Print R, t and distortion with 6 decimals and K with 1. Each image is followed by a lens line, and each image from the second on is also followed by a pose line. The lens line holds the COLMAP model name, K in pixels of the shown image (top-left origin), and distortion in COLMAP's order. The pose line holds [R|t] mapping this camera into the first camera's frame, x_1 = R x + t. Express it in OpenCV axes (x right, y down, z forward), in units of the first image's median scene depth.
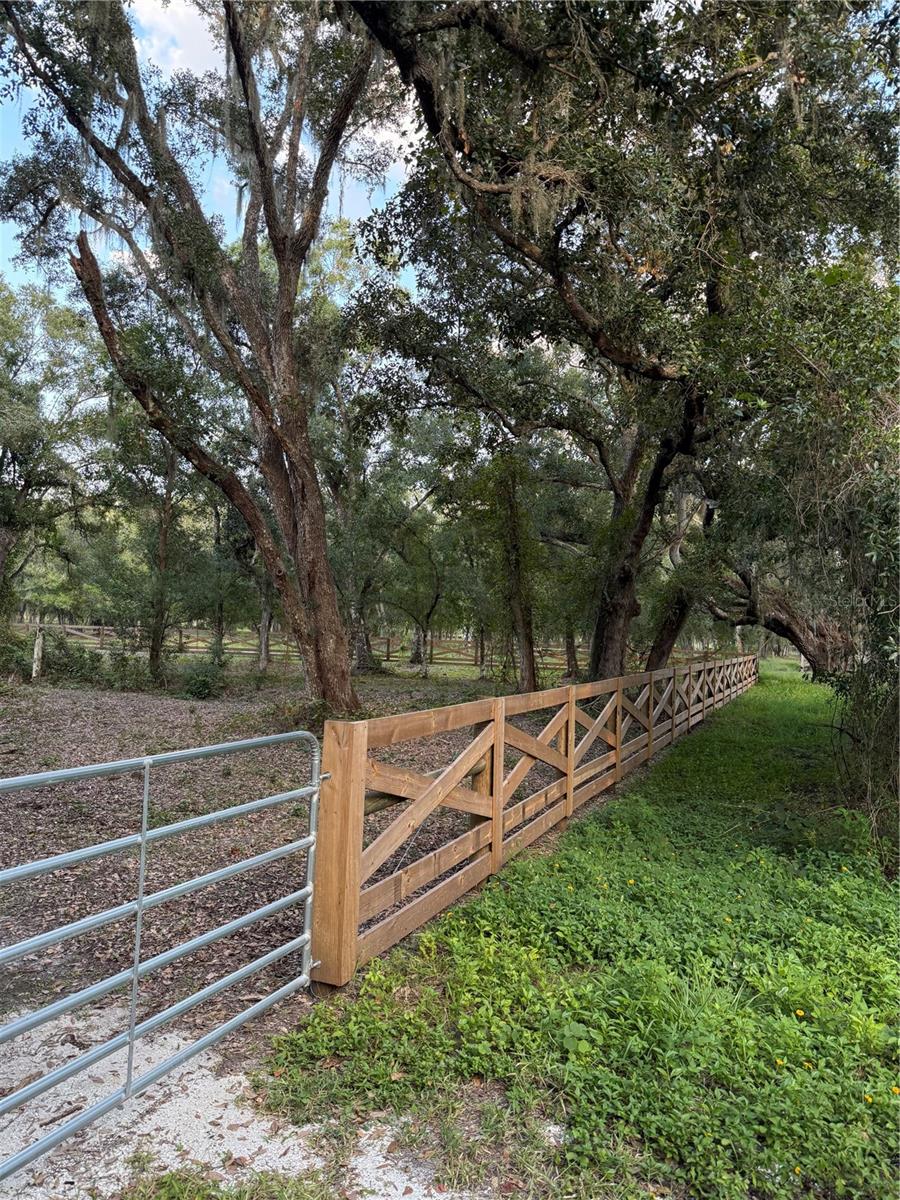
lens RADIAL K [[830.4, 0, 455.2], [0, 830.4, 585.9], [0, 0, 1]] dist [0.047405, -0.078789]
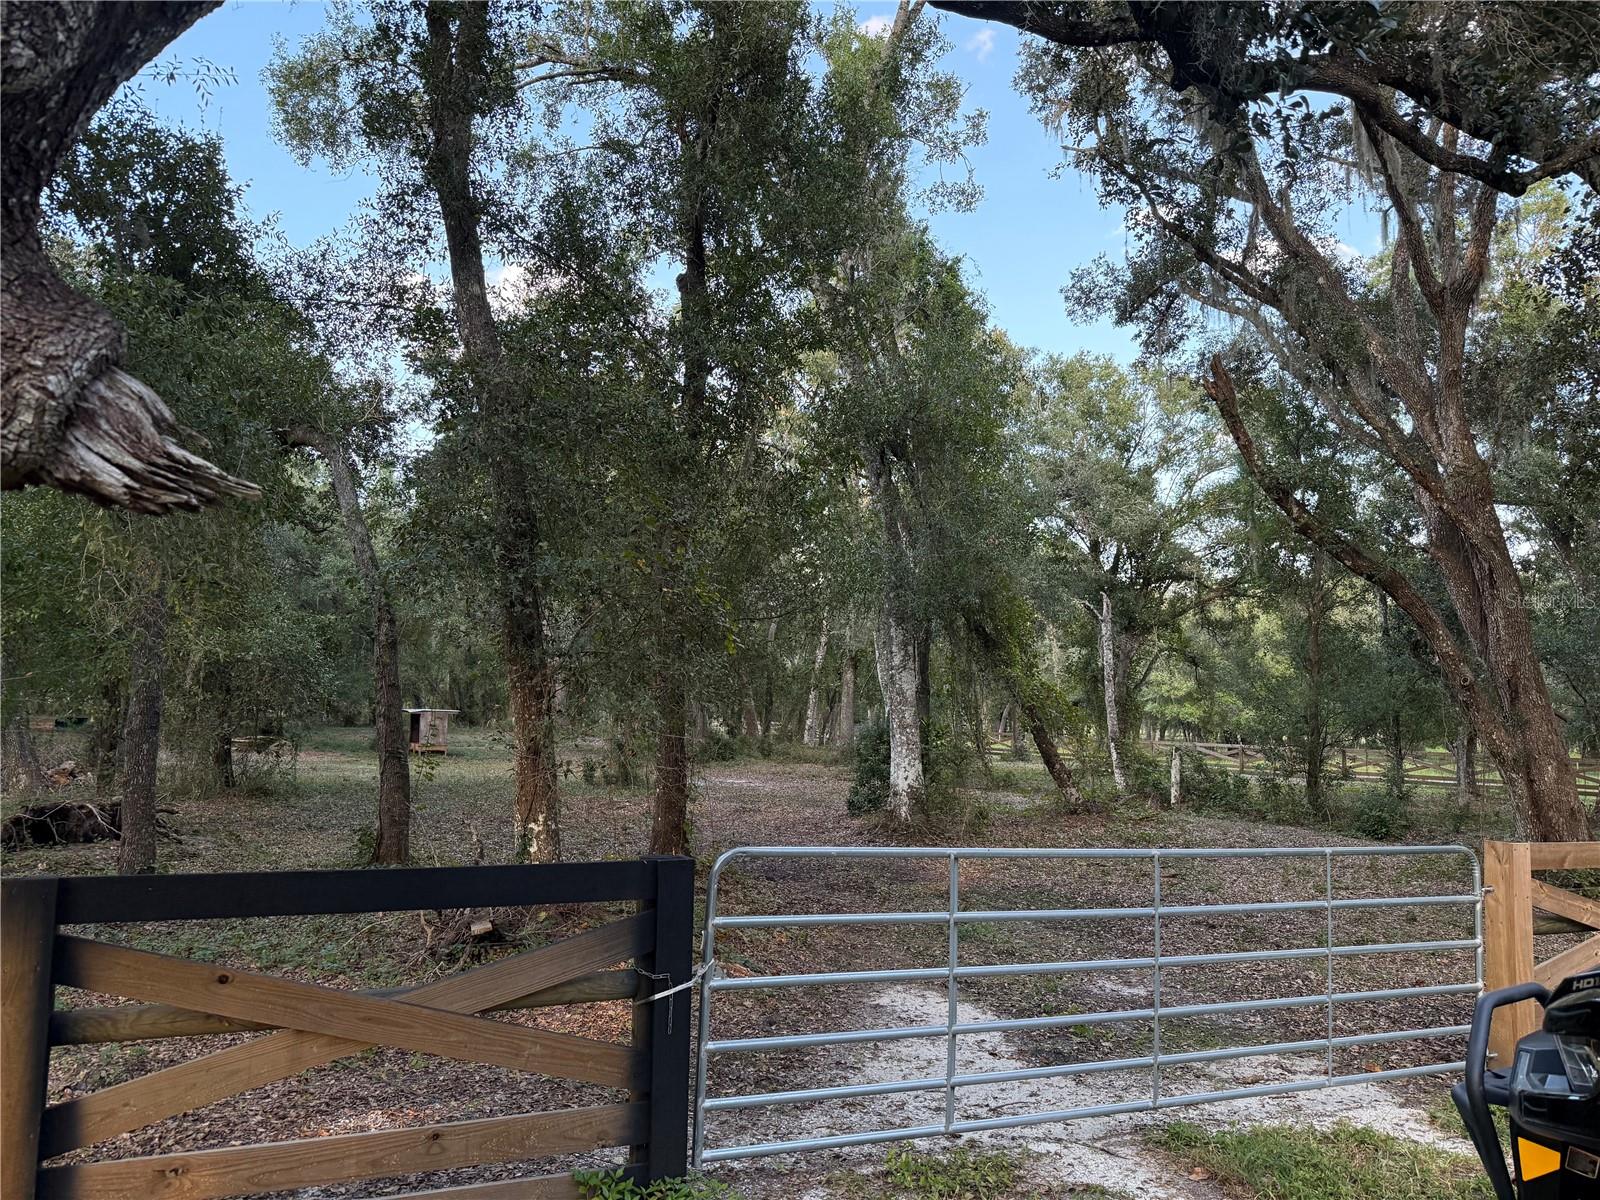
lens RADIAL K [[1134.8, 0, 810.8], [0, 1134.8, 618.1], [0, 0, 1]] dist [0.036179, -0.033151]
pose [[0.730794, -0.075794, -0.678377, 0.048105], [0.034971, 0.996668, -0.073683, -0.010759], [0.681702, 0.030123, 0.731010, -0.146644]]
